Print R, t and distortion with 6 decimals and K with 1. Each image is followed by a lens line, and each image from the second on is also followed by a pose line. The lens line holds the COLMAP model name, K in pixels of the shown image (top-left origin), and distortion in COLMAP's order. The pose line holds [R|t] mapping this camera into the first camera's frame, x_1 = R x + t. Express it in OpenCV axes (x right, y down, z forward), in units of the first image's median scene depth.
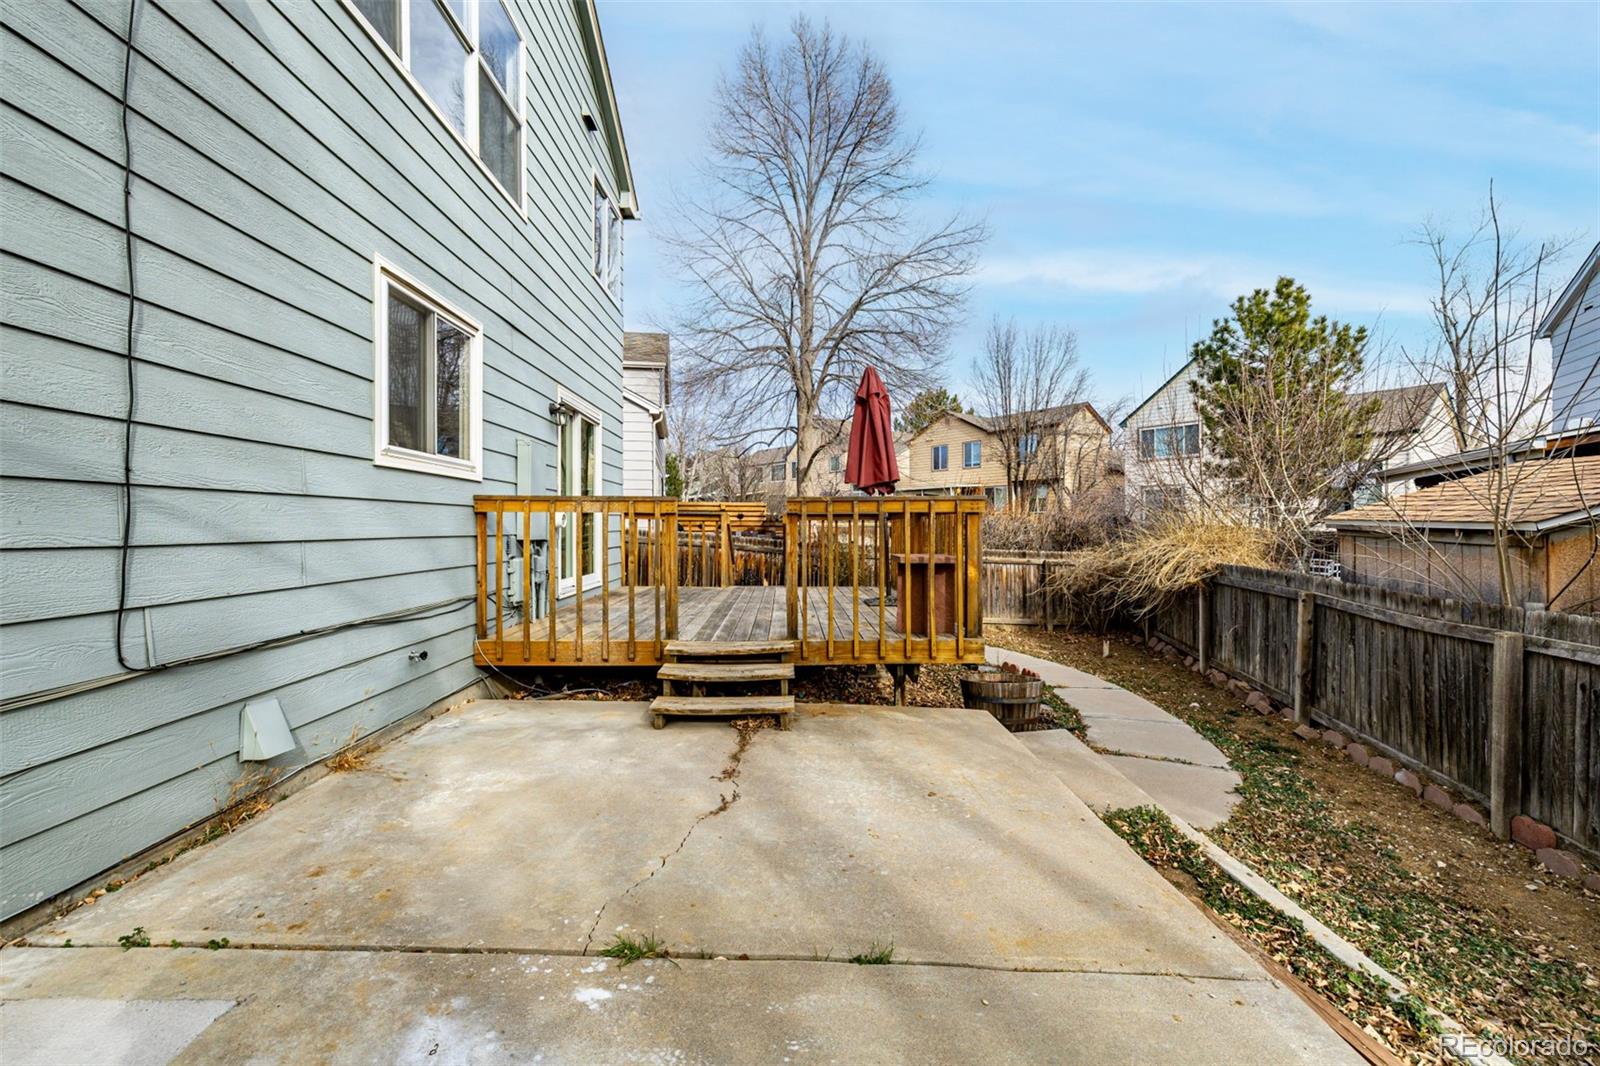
lens RADIAL K [[677.3, 0, 802.1], [0, 677.3, 524.4], [0, 0, 1]] dist [0.000152, 0.000560]
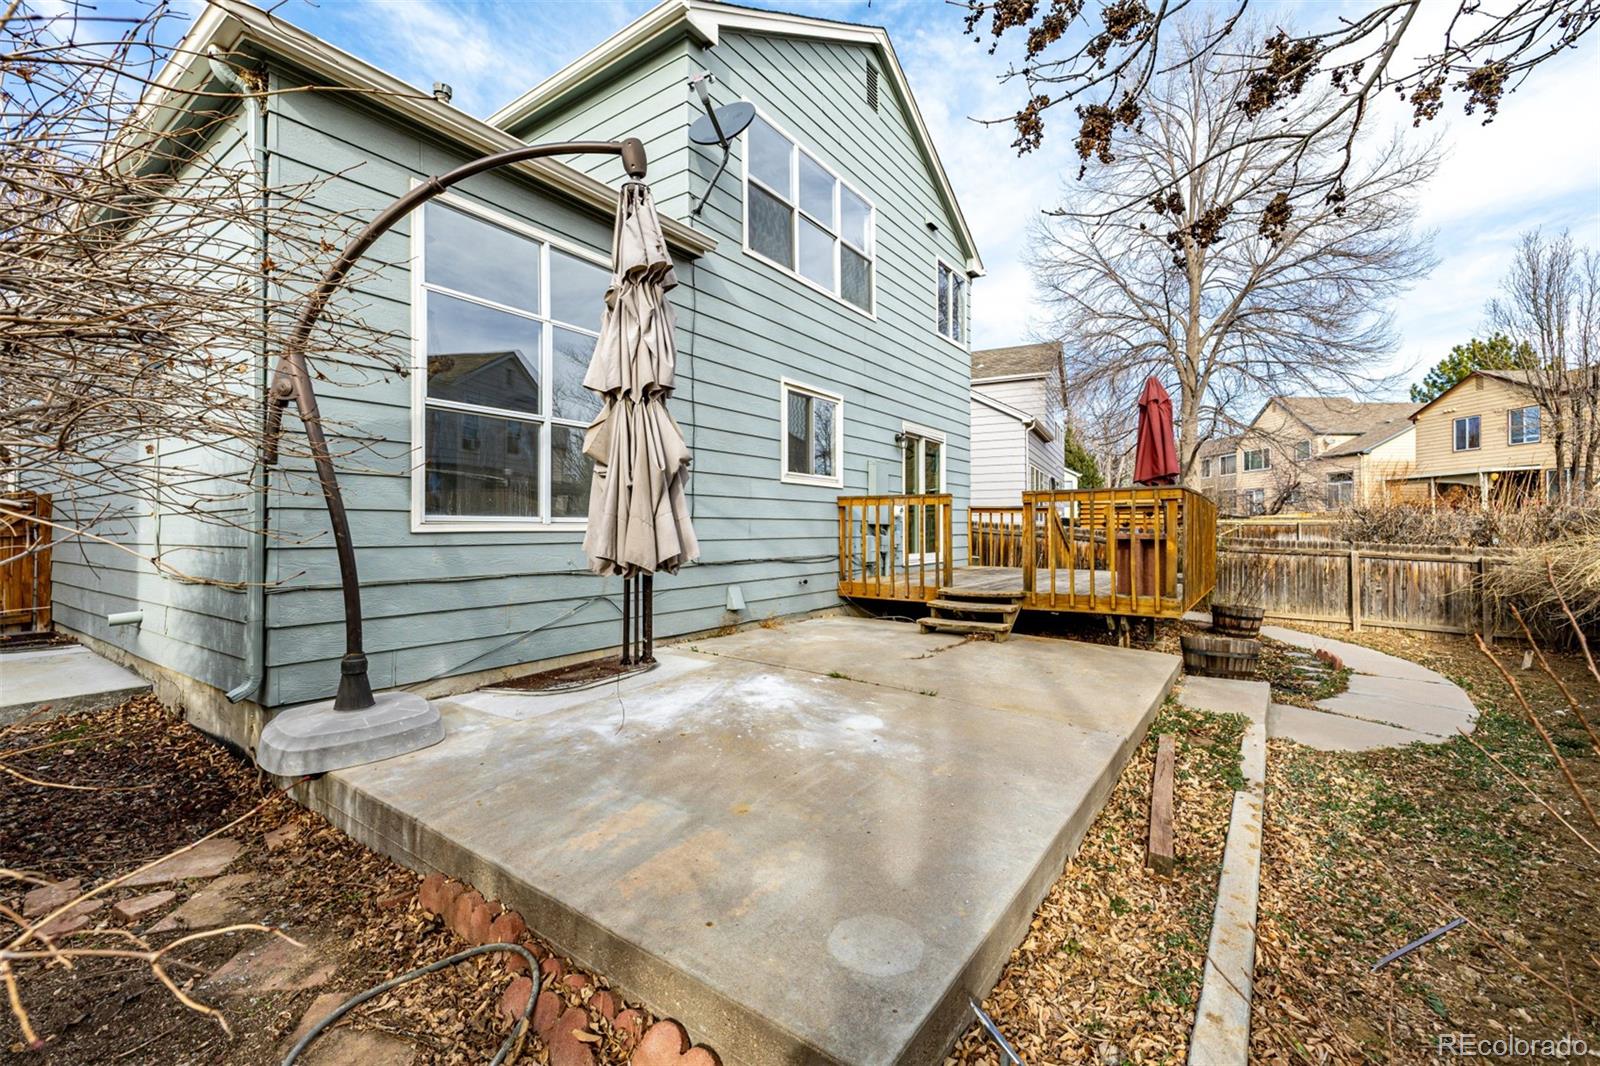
lens RADIAL K [[677.3, 0, 802.1], [0, 677.3, 524.4], [0, 0, 1]] dist [0.000152, 0.000560]
pose [[0.811609, -0.003704, -0.584189, 0.386963], [0.002453, 0.999993, -0.002932, 0.028101], [0.584195, 0.000946, 0.811612, -0.387723]]
